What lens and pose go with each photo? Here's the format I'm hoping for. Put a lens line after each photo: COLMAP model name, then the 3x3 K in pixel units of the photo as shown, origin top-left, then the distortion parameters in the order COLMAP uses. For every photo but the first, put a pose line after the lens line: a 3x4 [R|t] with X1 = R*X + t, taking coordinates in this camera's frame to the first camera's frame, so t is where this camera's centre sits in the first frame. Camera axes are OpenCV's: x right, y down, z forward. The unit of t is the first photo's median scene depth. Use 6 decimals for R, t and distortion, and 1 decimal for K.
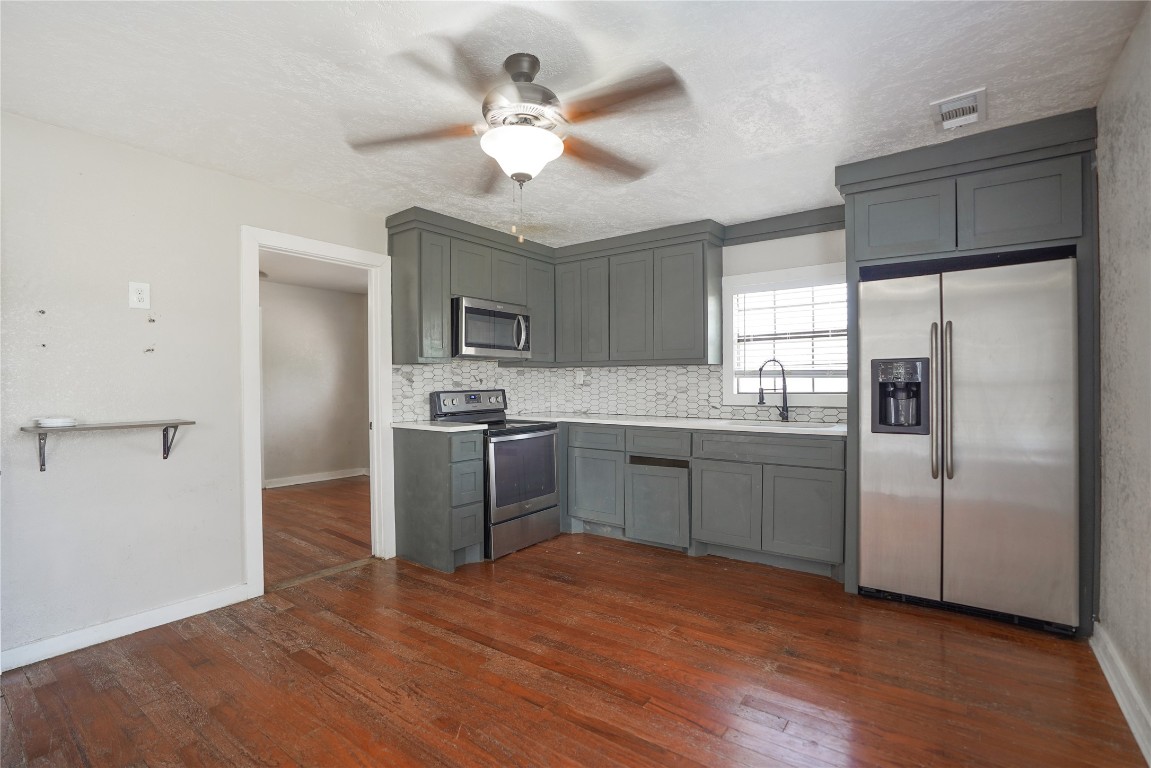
lens RADIAL K [[547.2, 0, 575.2], [0, 547.2, 382.9], [0, 0, 1]] dist [-0.026314, 0.005801]
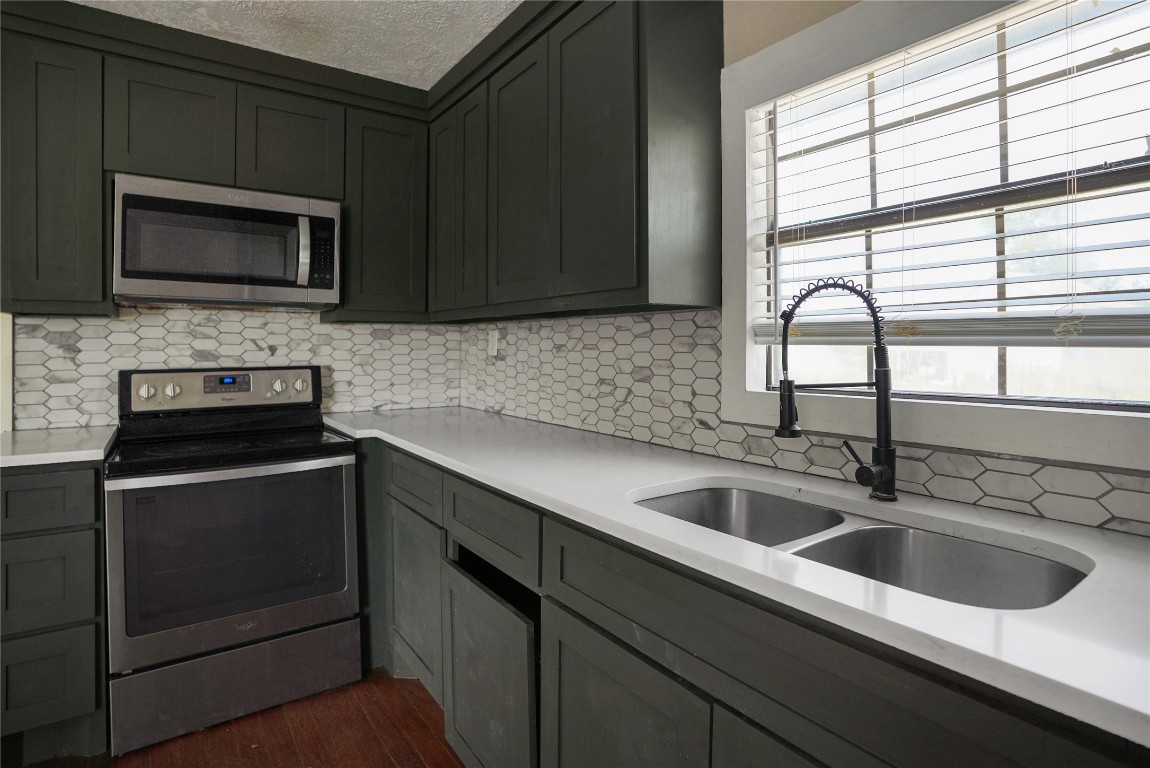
lens RADIAL K [[586.1, 0, 566.2], [0, 586.1, 347.7], [0, 0, 1]] dist [-0.025983, 0.005656]
pose [[0.942263, 0.004718, -0.334840, 0.301986], [-0.005167, 0.999987, -0.000450, -0.006708], [0.334834, 0.002155, 0.942275, 0.598087]]
